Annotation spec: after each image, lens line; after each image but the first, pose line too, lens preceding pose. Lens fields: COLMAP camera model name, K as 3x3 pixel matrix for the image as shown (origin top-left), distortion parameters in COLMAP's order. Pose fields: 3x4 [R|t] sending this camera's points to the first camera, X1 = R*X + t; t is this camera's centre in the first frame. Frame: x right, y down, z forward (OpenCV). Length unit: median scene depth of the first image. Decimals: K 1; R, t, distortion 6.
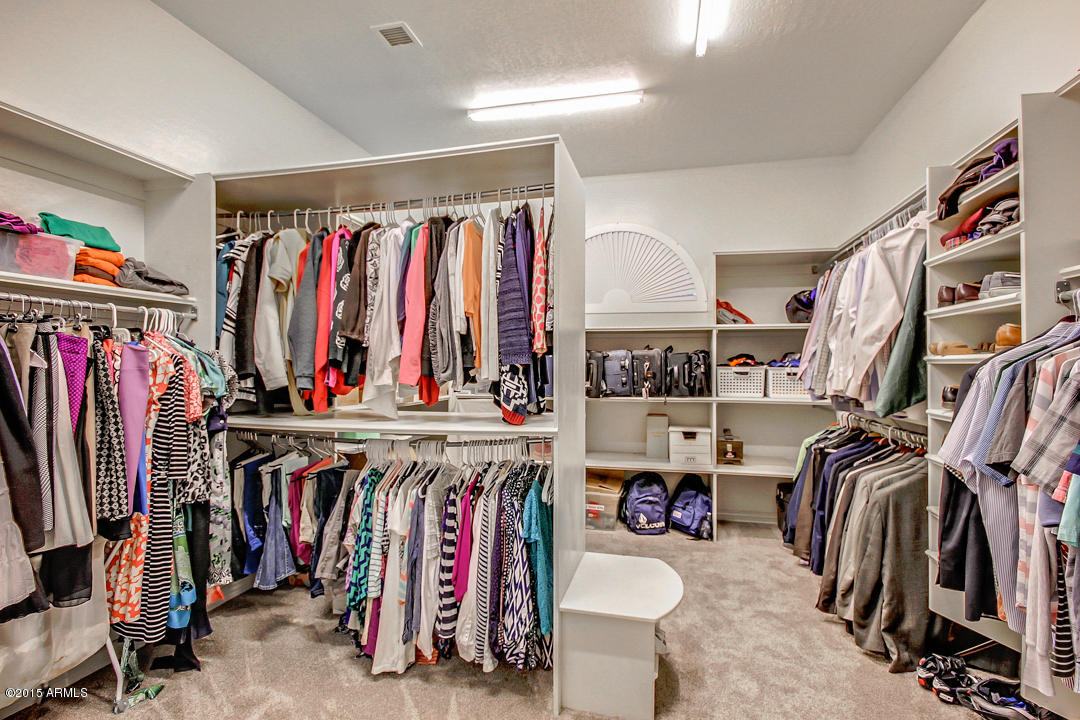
lens RADIAL K [[507.8, 0, 548.2], [0, 507.8, 360.4], [0, 0, 1]] dist [0.004536, -0.005788]
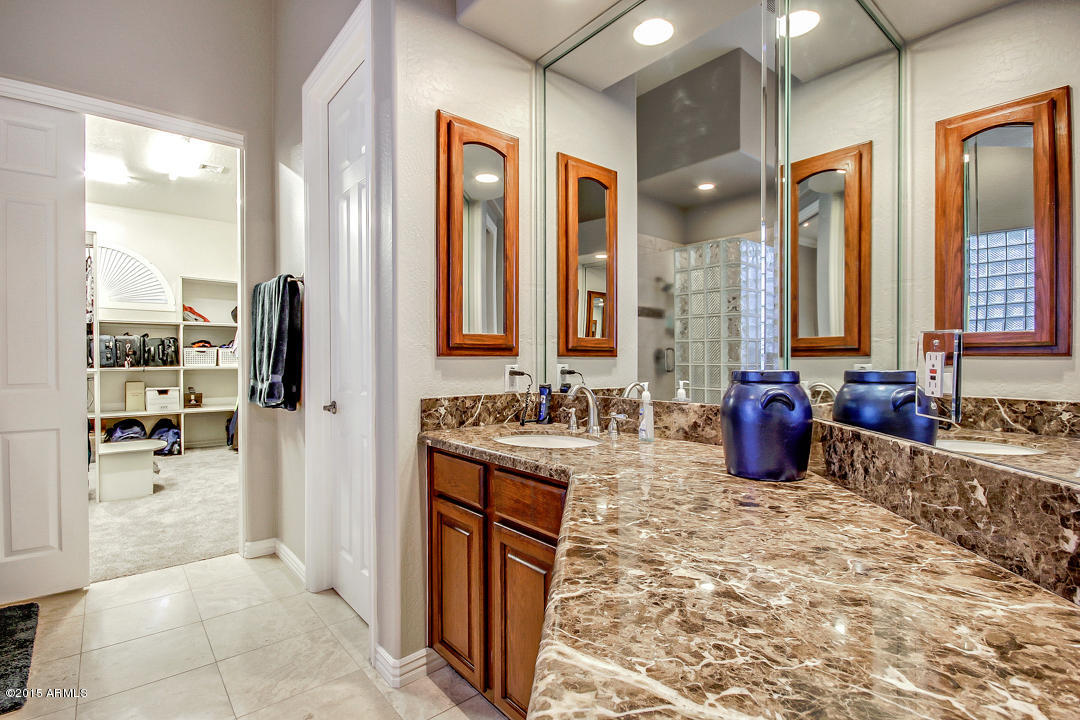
lens RADIAL K [[507.8, 0, 543.1], [0, 507.8, 359.6], [0, 0, 1]] dist [0.004536, -0.005788]
pose [[0.590722, -0.003538, 0.806868, -0.286271], [0.007627, 0.999970, -0.001199, 0.060808], [-0.806839, 0.006862, 0.590731, -0.847946]]
